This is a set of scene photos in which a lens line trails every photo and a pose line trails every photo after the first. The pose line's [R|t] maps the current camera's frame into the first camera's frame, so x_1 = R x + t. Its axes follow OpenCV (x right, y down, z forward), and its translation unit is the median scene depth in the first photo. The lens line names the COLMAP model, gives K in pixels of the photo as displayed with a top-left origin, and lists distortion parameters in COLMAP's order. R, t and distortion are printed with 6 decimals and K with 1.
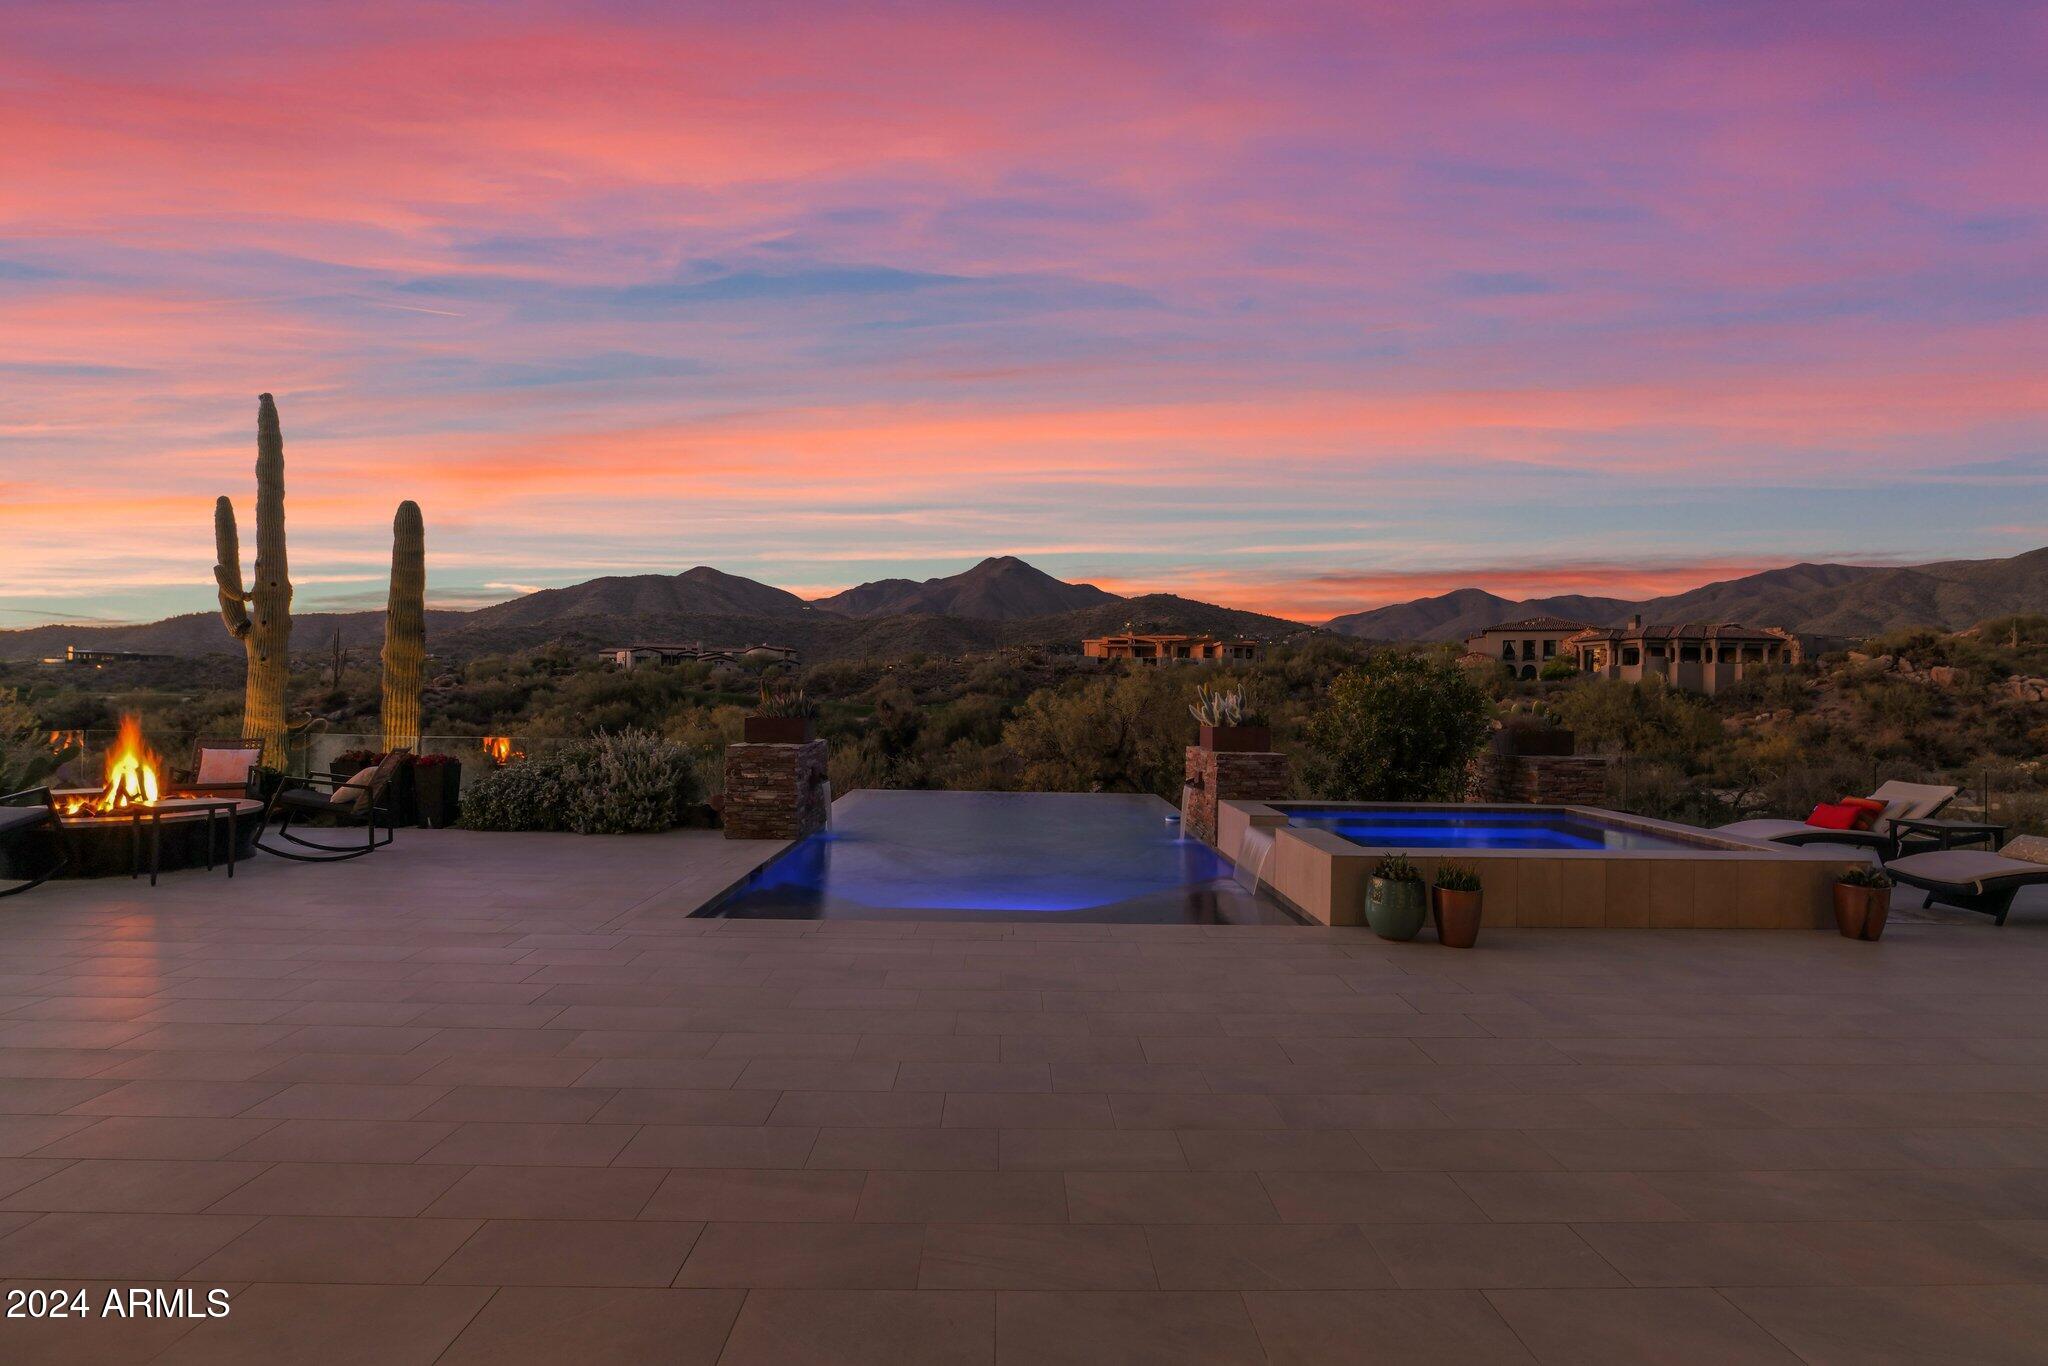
lens RADIAL K [[935.8, 0, 1028.7], [0, 935.8, 683.6], [0, 0, 1]] dist [-0.027021, 0.006951]
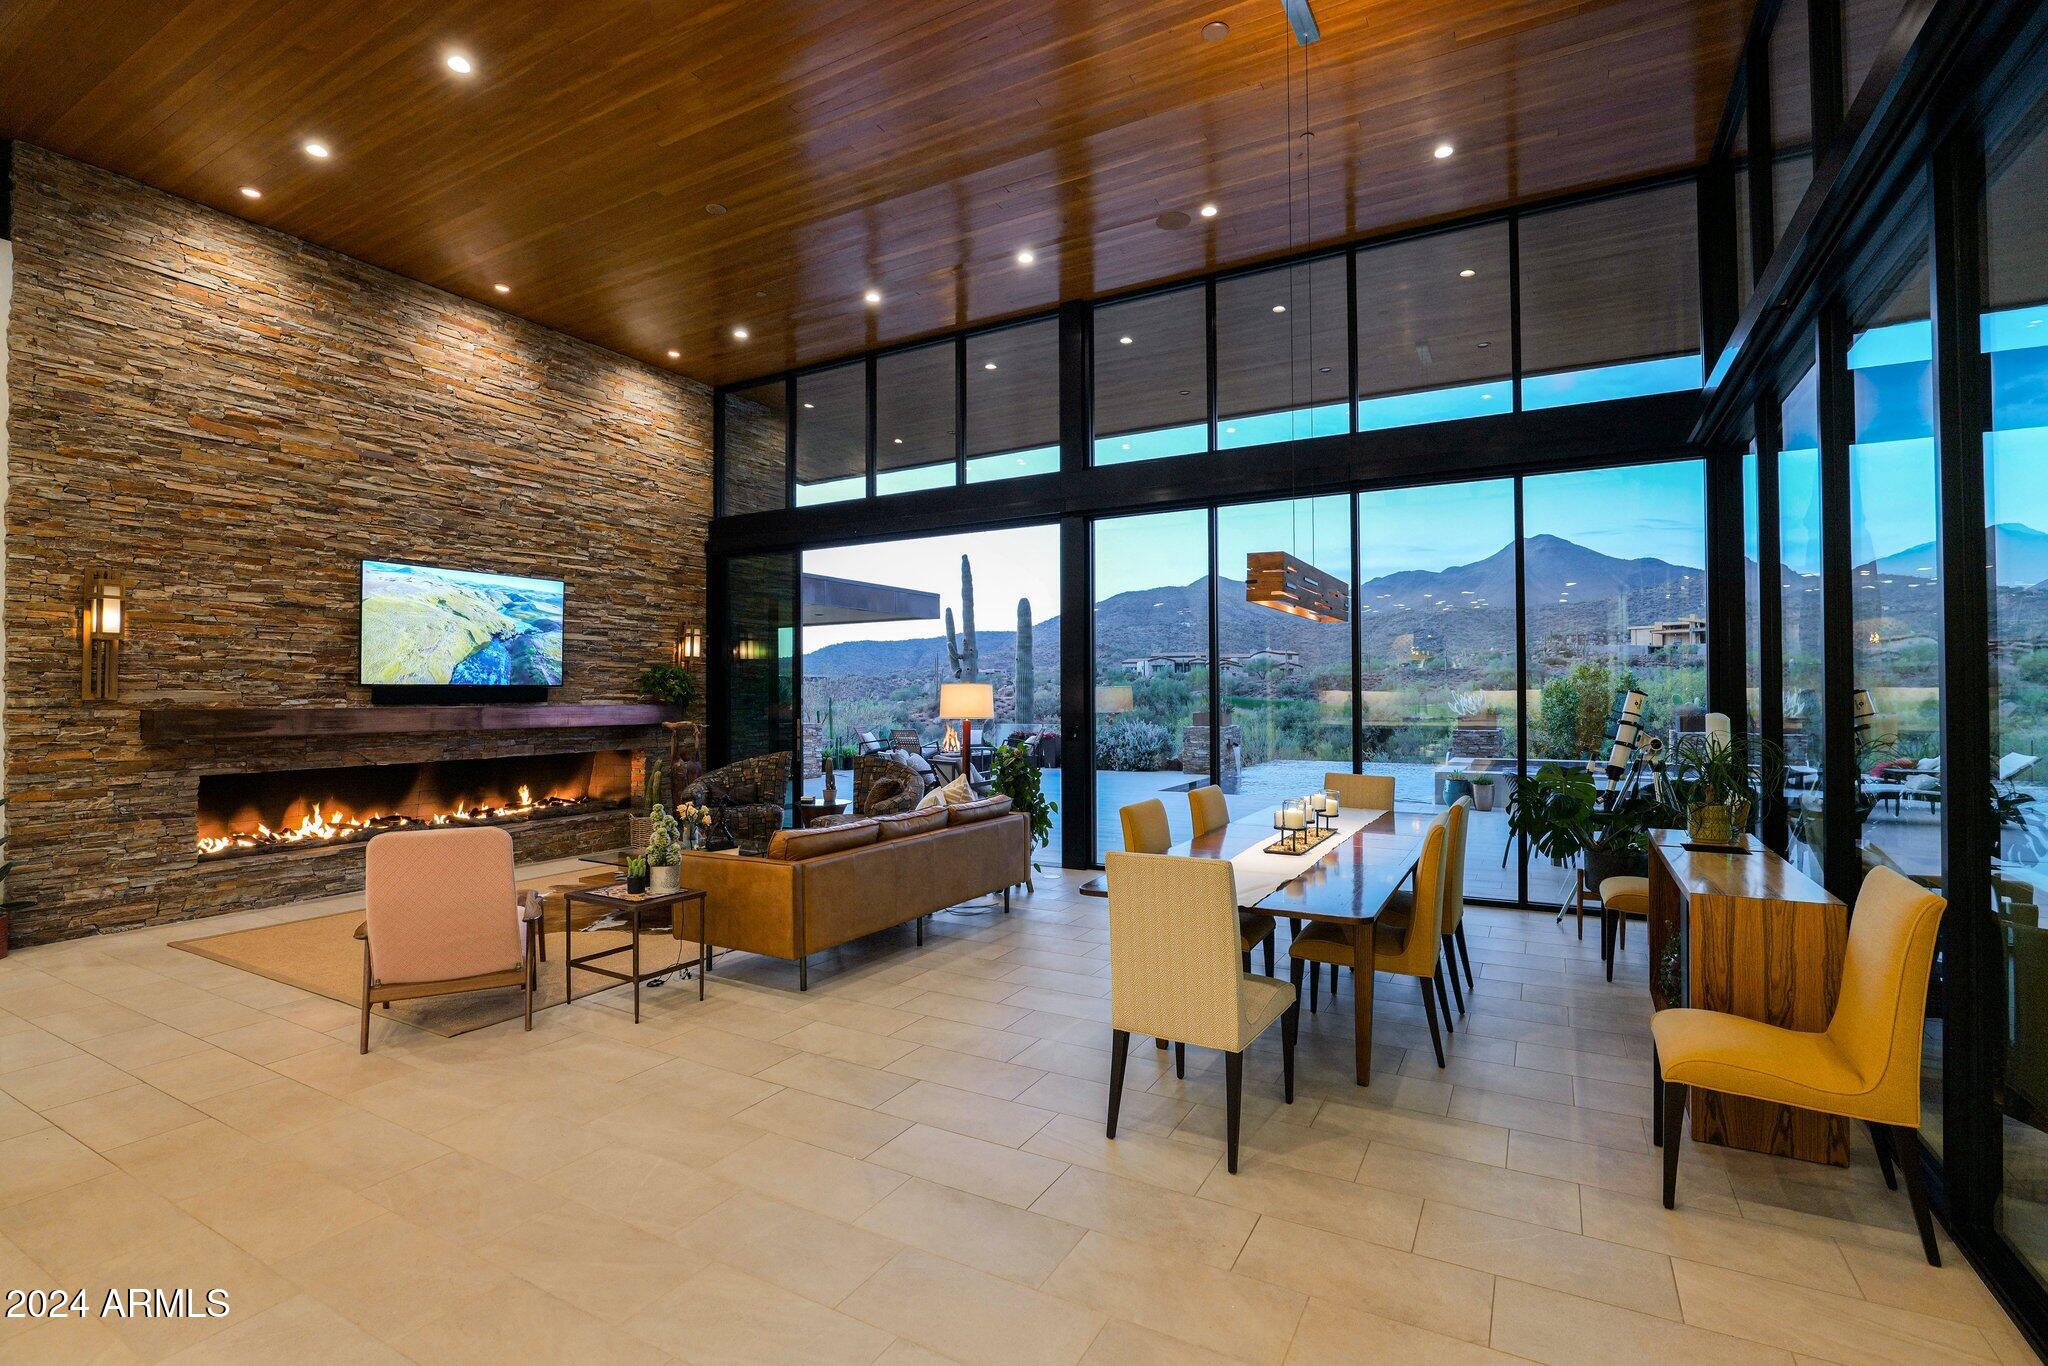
lens RADIAL K [[935.8, 0, 1028.7], [0, 935.8, 683.6], [0, 0, 1]] dist [-0.027021, 0.006951]
pose [[0.861134, -0.028002, -0.507607, 0.044920], [0.027070, 0.999591, -0.009219, -0.001864], [0.507657, -0.005802, 0.861539, -0.097497]]
